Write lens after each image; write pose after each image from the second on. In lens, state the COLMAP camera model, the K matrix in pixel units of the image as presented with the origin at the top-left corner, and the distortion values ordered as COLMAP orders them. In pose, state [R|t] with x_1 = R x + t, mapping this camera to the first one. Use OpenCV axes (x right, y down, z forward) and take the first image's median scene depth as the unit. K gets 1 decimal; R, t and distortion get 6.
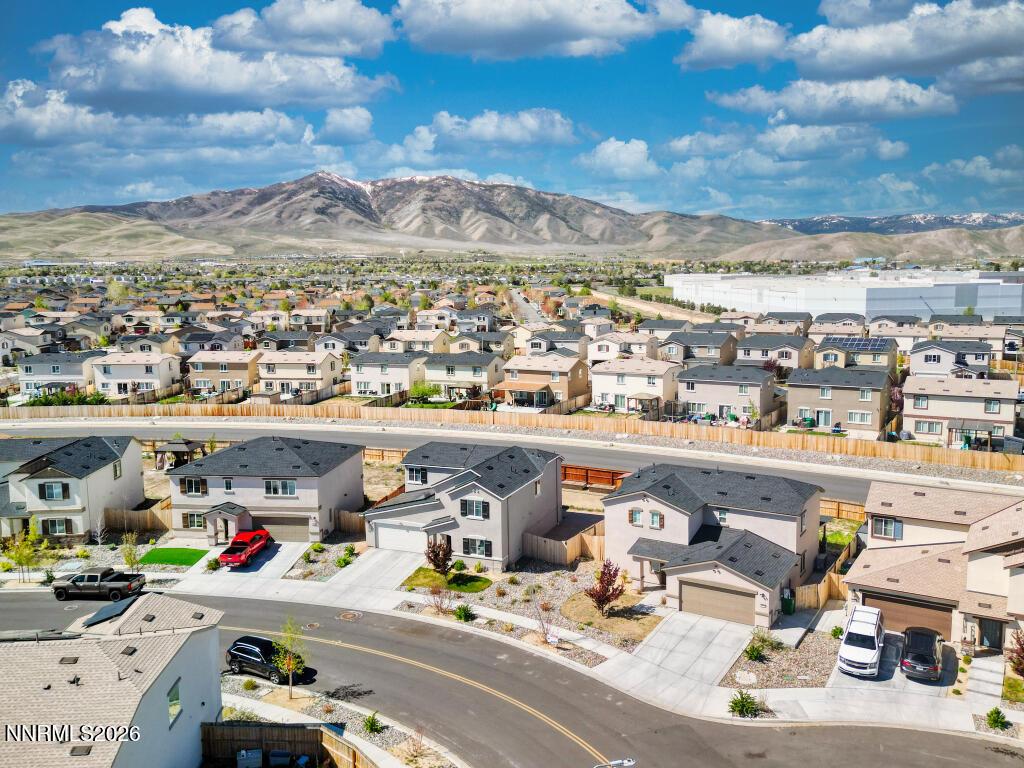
lens RADIAL K [[858.9, 0, 512.7], [0, 858.9, 381.8], [0, 0, 1]] dist [0.077092, -0.035027]
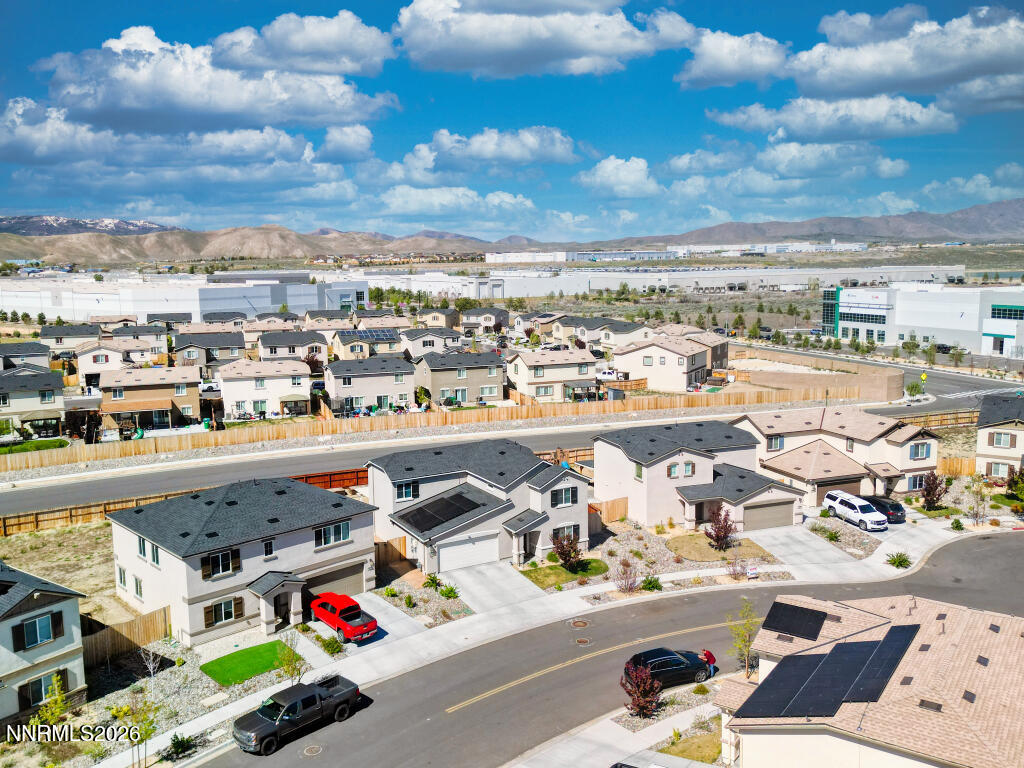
lens RADIAL K [[858.9, 0, 510.1], [0, 858.9, 384.2], [0, 0, 1]] dist [0.077092, -0.035027]
pose [[0.614609, -0.103706, 0.781985, -0.808617], [0.104781, 0.993269, 0.049373, -0.036999], [-0.781842, 0.051592, 0.621338, 0.394835]]
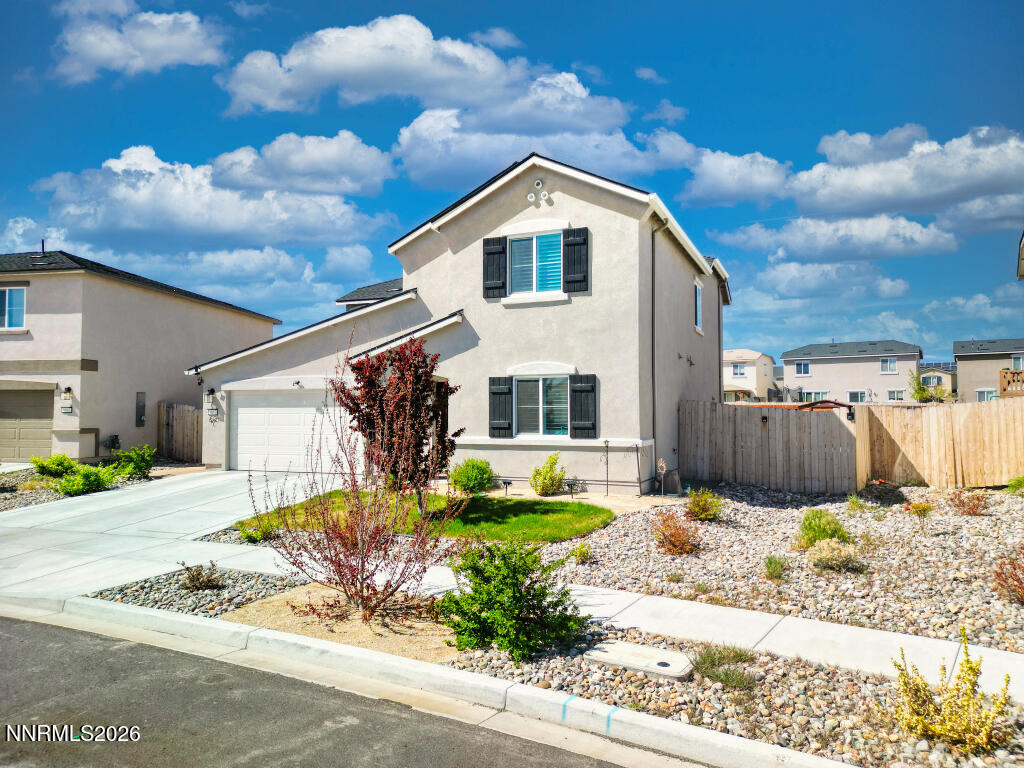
lens RADIAL K [[715.5, 0, 511.3], [0, 715.5, 385.0], [0, 0, 1]] dist [0.033509, -0.005531]
pose [[0.999899, 0.012198, -0.007308, -0.046687], [-0.013270, 0.985134, -0.171277, 0.212731], [0.005111, 0.171356, 0.985196, 0.737255]]
